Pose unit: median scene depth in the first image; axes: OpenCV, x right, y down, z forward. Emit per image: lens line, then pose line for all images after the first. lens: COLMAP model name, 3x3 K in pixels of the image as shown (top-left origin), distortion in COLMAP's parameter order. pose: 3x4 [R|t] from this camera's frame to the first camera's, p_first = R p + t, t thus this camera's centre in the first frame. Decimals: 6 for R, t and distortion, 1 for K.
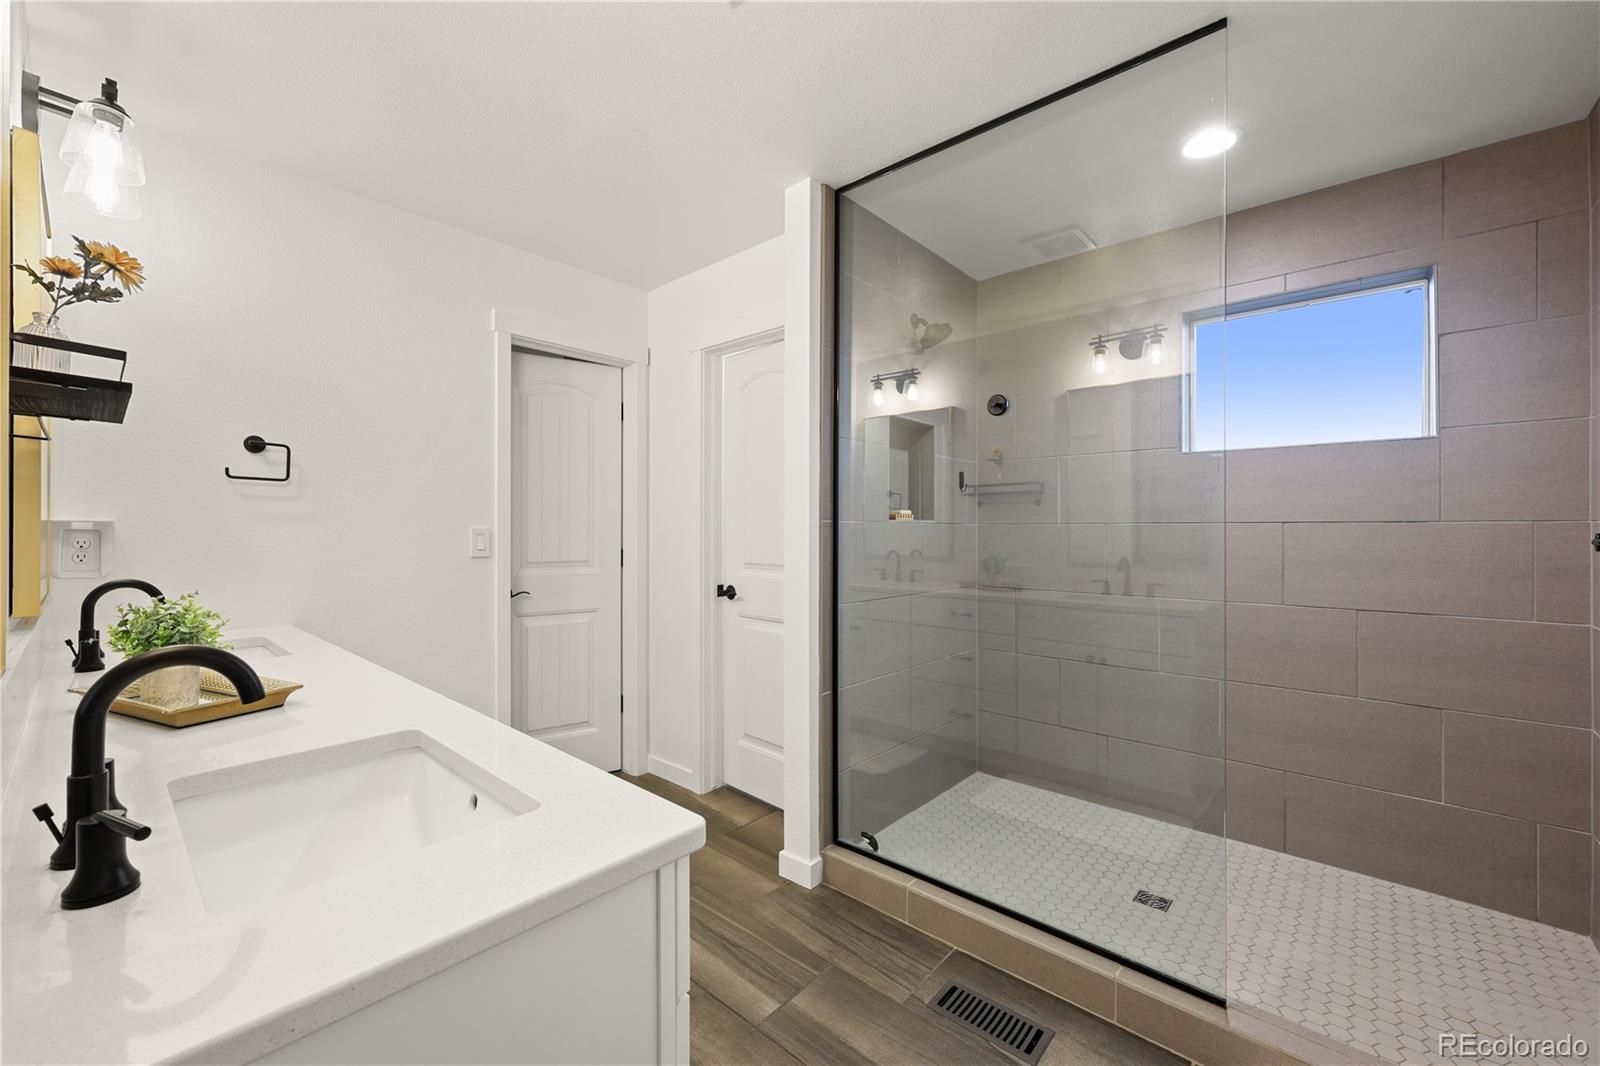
lens RADIAL K [[645.4, 0, 797.5], [0, 645.4, 530.6], [0, 0, 1]] dist [0.002591, 0.000207]
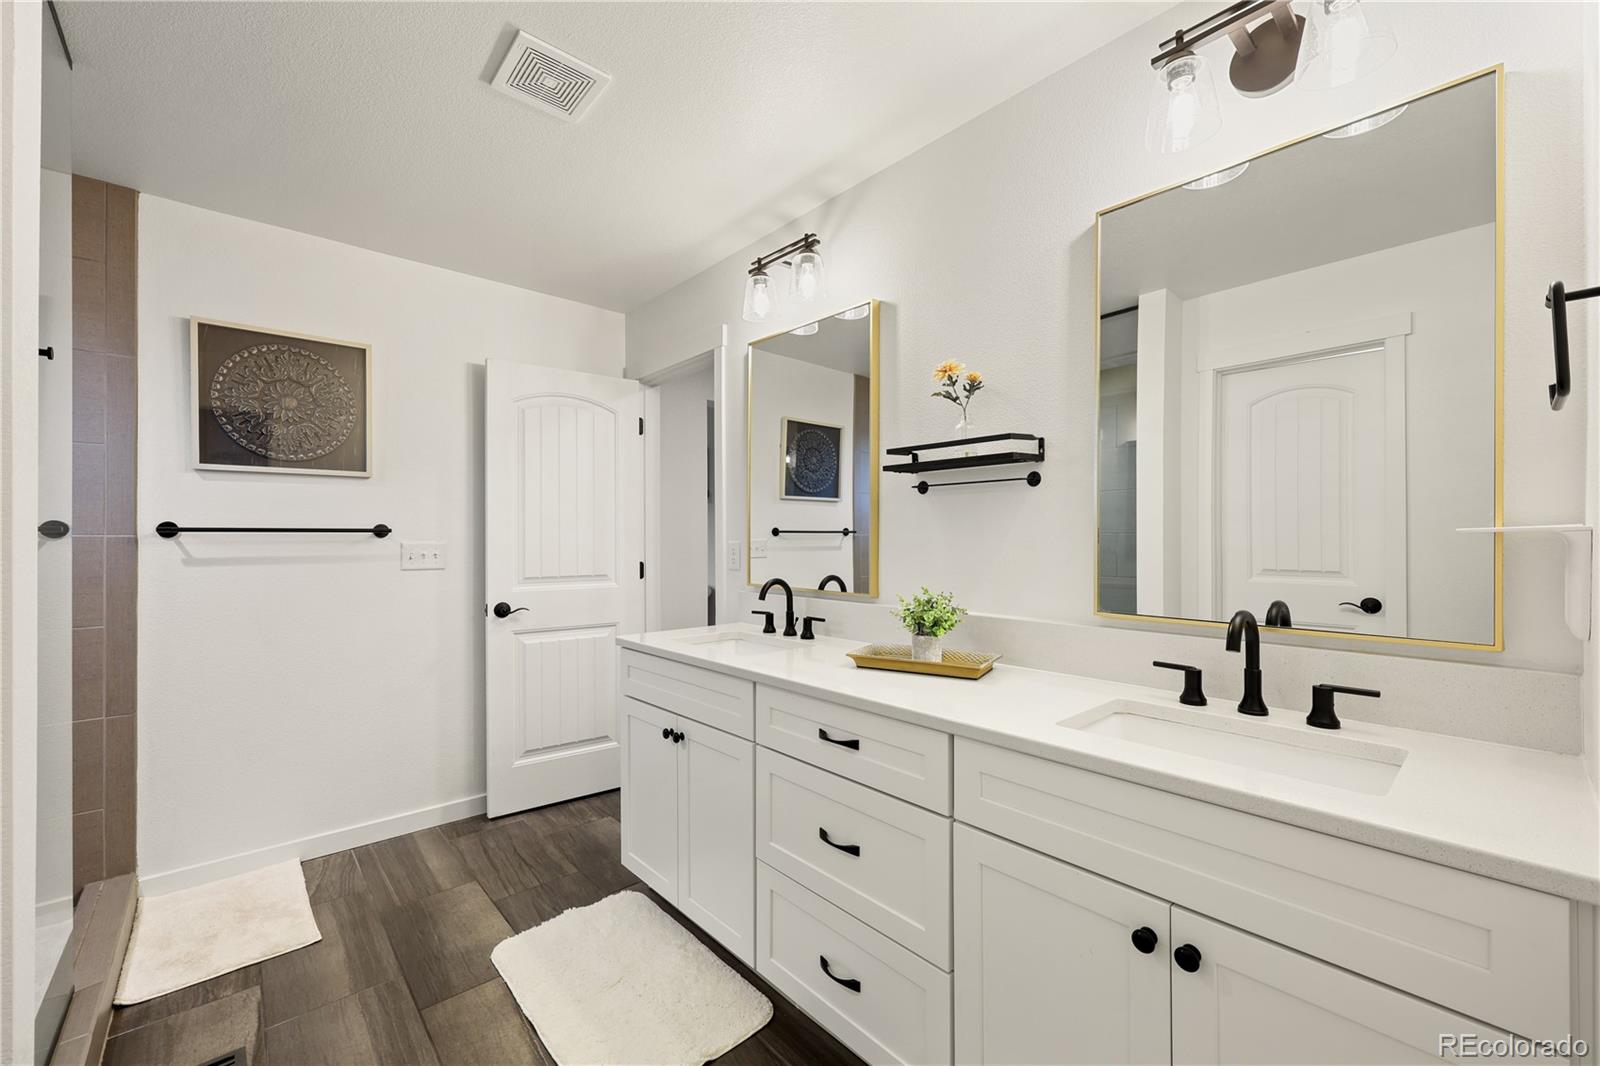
lens RADIAL K [[645.4, 0, 801.5], [0, 645.4, 537.3], [0, 0, 1]] dist [0.002591, 0.000207]
pose [[0.993802, 0.002874, -0.111131, 0.254025], [-0.002920, 0.999996, -0.000248, -0.004007], [0.111130, 0.000571, 0.993806, 0.522635]]
